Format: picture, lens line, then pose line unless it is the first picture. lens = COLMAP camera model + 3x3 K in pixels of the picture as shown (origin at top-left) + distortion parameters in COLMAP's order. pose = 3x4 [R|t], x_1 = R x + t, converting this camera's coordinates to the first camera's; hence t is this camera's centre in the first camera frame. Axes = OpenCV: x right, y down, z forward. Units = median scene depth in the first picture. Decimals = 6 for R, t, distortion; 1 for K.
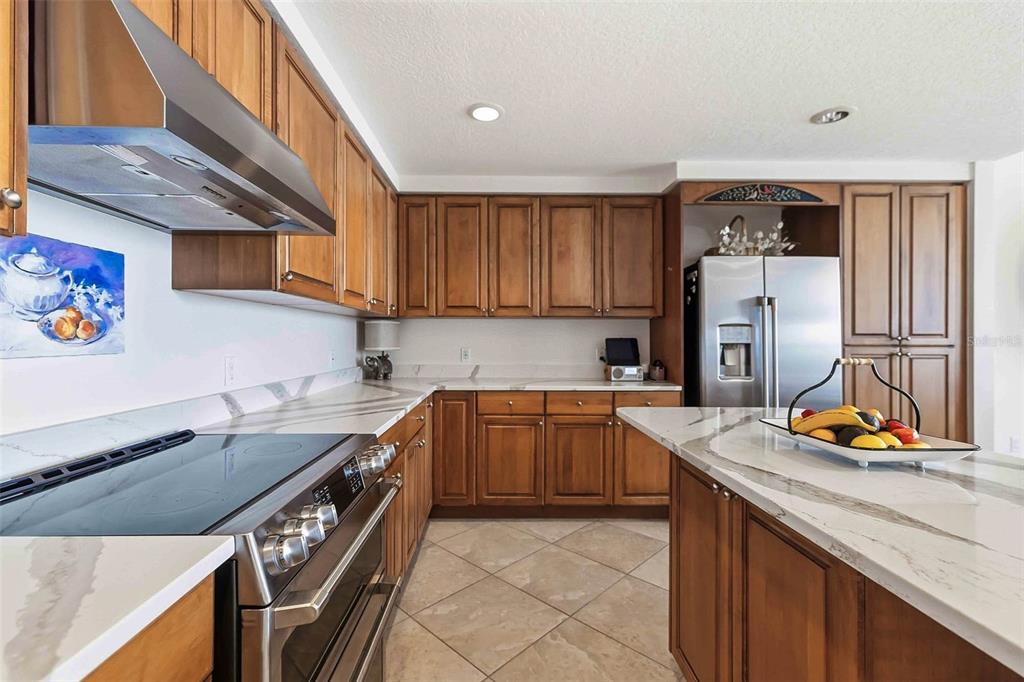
lens RADIAL K [[457.8, 0, 508.2], [0, 457.8, 337.5], [0, 0, 1]] dist [0.001544, 0.000460]
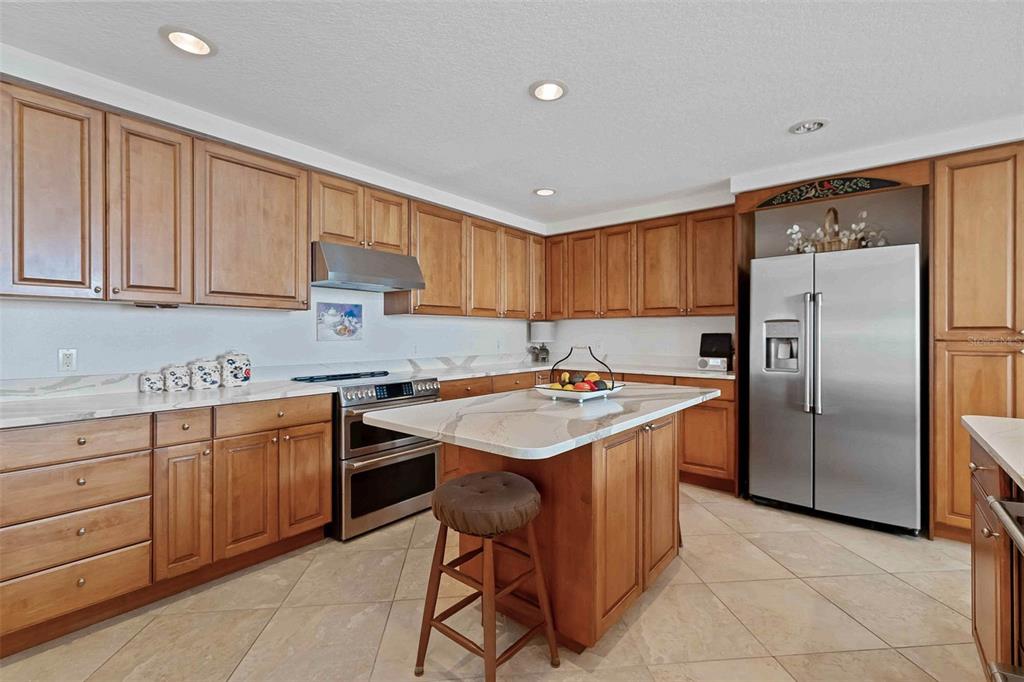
lens RADIAL K [[457.8, 0, 508.2], [0, 457.8, 337.5], [0, 0, 1]] dist [0.001544, 0.000460]
pose [[0.757318, 0.001699, -0.653044, 0.654952], [0.004855, 0.999954, 0.008233, 0.000059], [0.653028, -0.009406, 0.757275, -0.208824]]
